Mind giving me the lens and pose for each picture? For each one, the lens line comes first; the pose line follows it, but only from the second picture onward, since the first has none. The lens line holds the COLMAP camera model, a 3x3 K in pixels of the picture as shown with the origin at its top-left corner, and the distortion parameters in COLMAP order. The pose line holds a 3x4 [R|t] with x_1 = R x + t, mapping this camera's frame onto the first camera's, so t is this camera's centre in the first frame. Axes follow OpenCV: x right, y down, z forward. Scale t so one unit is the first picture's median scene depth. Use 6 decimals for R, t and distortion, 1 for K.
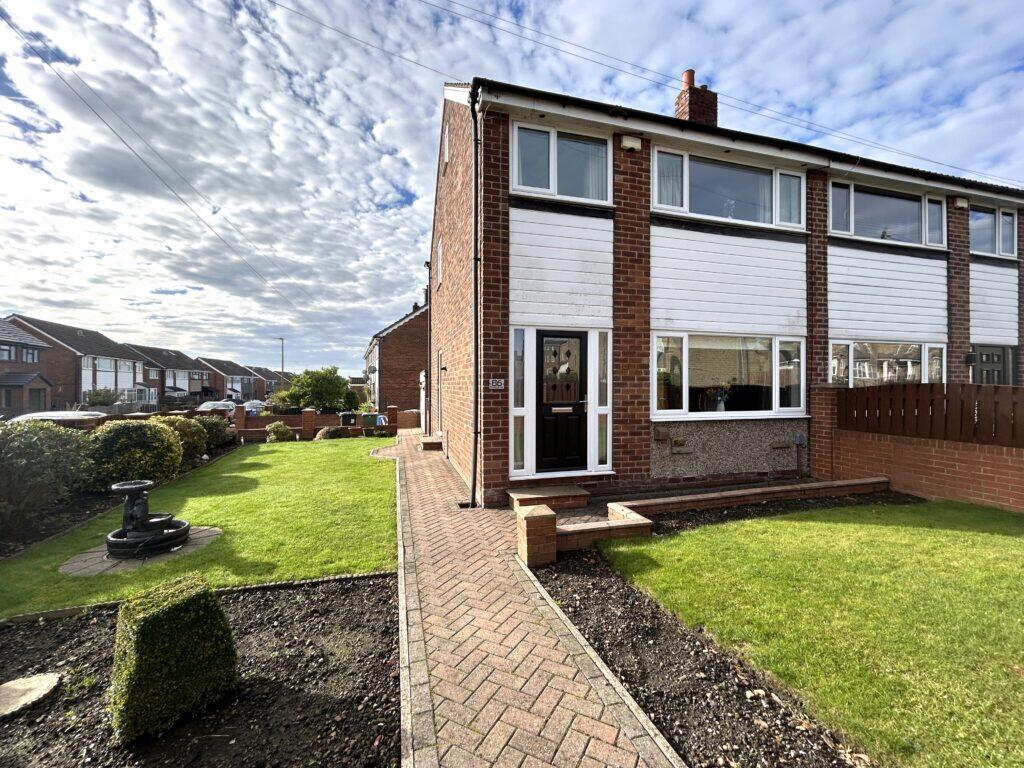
lens RADIAL K [[409.1, 0, 511.4], [0, 409.1, 380.2], [0, 0, 1]] dist [0.000047, 0.000797]
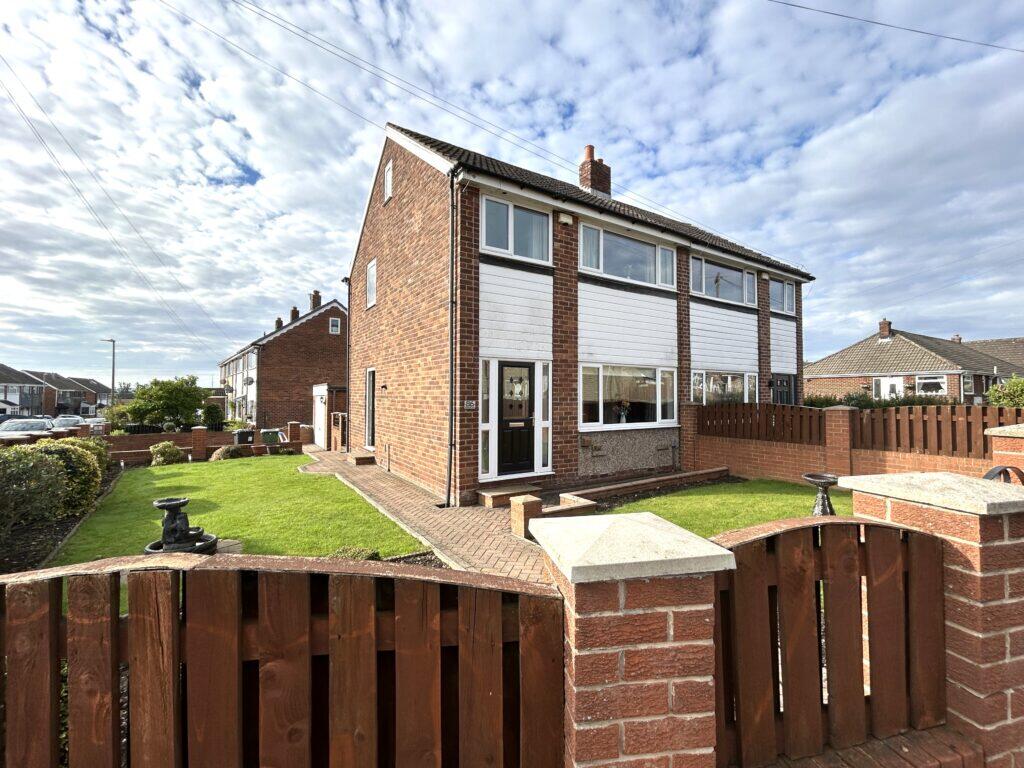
lens RADIAL K [[419.0, 0, 511.1], [0, 419.0, 381.6], [0, 0, 1]] dist [-0.000927, -0.000110]
pose [[0.959894, 0.010450, 0.280168, -0.239614], [-0.004145, 0.999725, -0.023089, -0.028157], [-0.280332, 0.021001, 0.959673, -0.220741]]
